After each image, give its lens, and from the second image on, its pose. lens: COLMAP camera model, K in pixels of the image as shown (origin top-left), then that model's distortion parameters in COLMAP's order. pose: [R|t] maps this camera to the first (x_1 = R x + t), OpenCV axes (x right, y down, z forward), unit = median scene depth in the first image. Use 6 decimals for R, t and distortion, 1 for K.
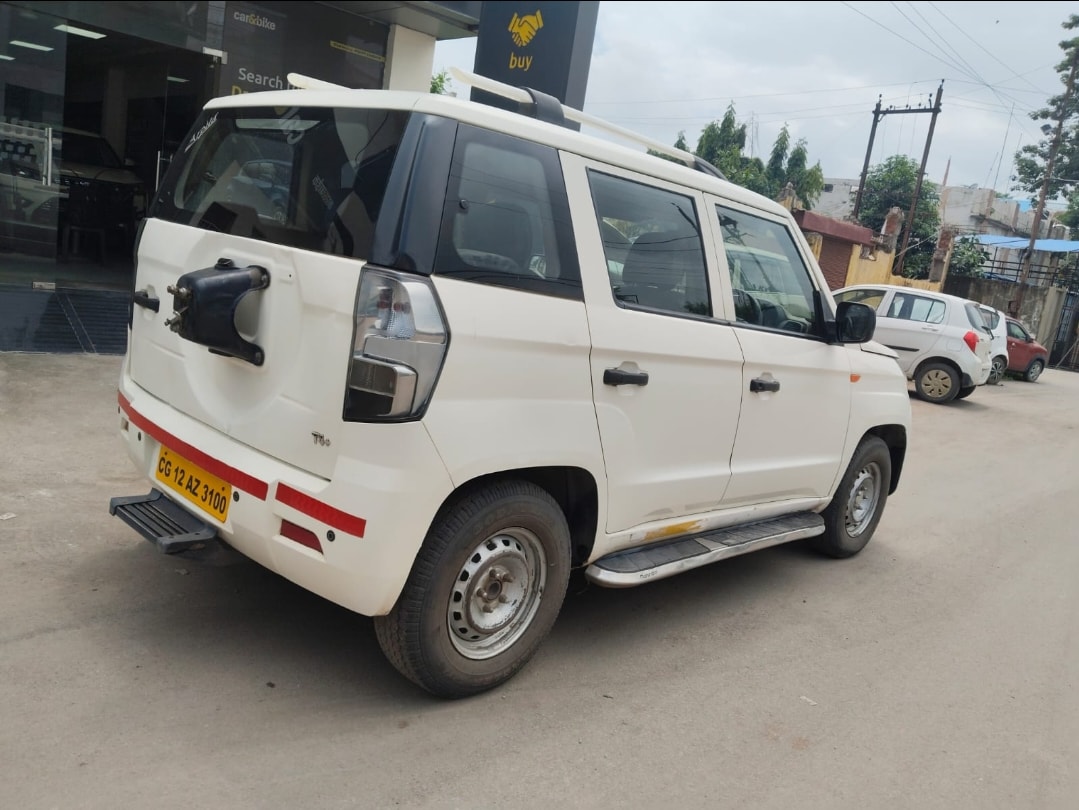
lens RADIAL K [[853.2, 0, 539.5], [0, 853.2, 405.0], [0, 0, 1]] dist [0.100529, -0.165704]
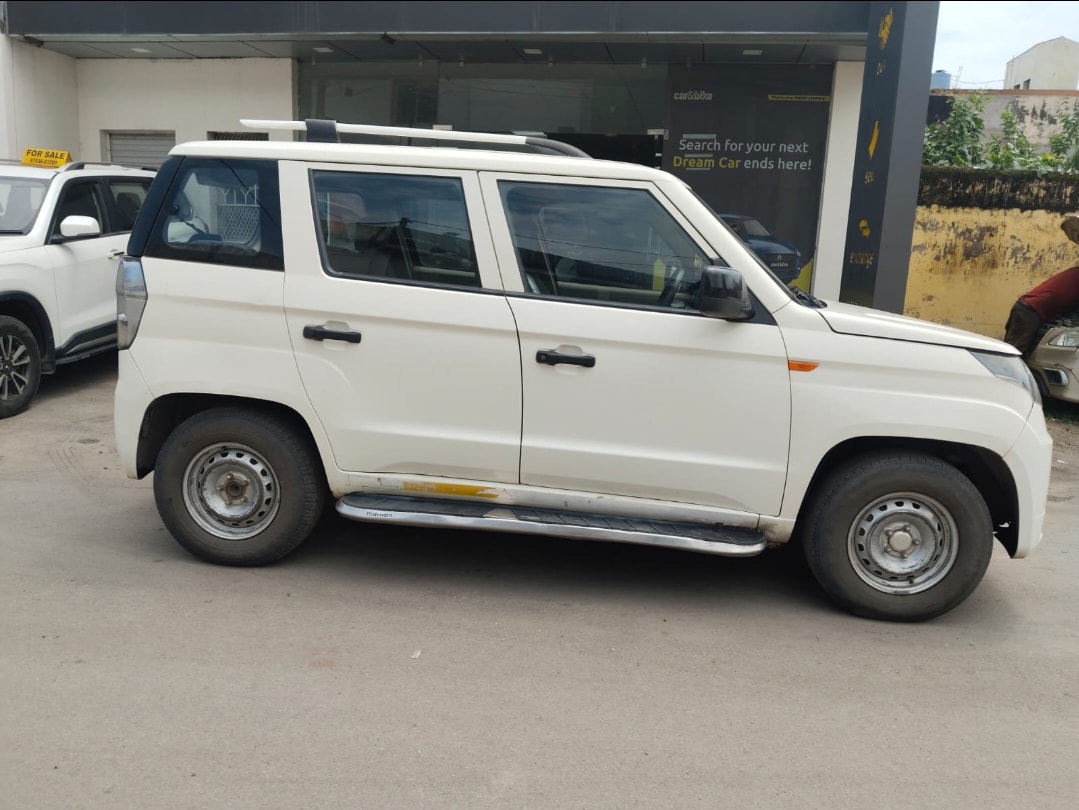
lens RADIAL K [[853.2, 0, 539.5], [0, 853.2, 405.0], [0, 0, 1]] dist [0.100529, -0.165704]
pose [[0.621166, 0.024691, -0.783290, 1.049595], [-0.098278, 0.994067, -0.046602, 0.080295], [0.777492, 0.105927, 0.619908, 0.419583]]
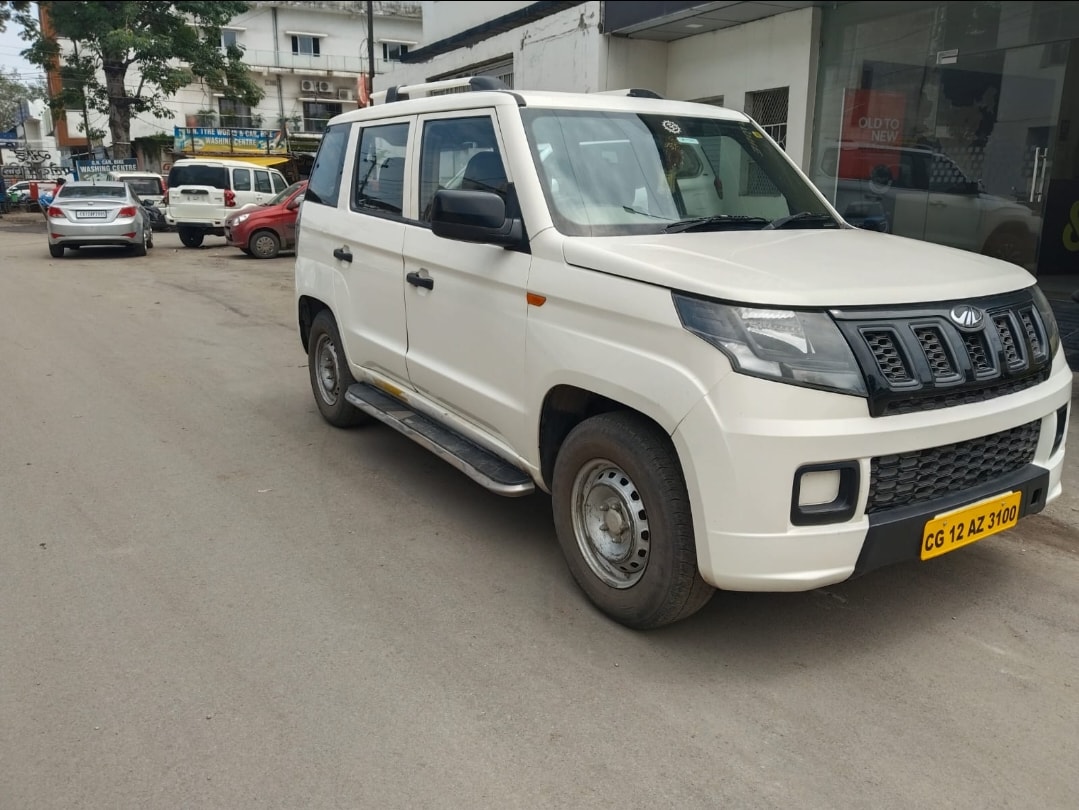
lens RADIAL K [[853.2, 0, 539.5], [0, 853.2, 405.0], [0, 0, 1]] dist [0.100529, -0.165704]
pose [[-0.235357, 0.090946, -0.967645, 1.334179], [-0.220580, 0.964633, 0.144314, -0.062810], [0.946547, 0.247409, -0.206972, 1.477087]]
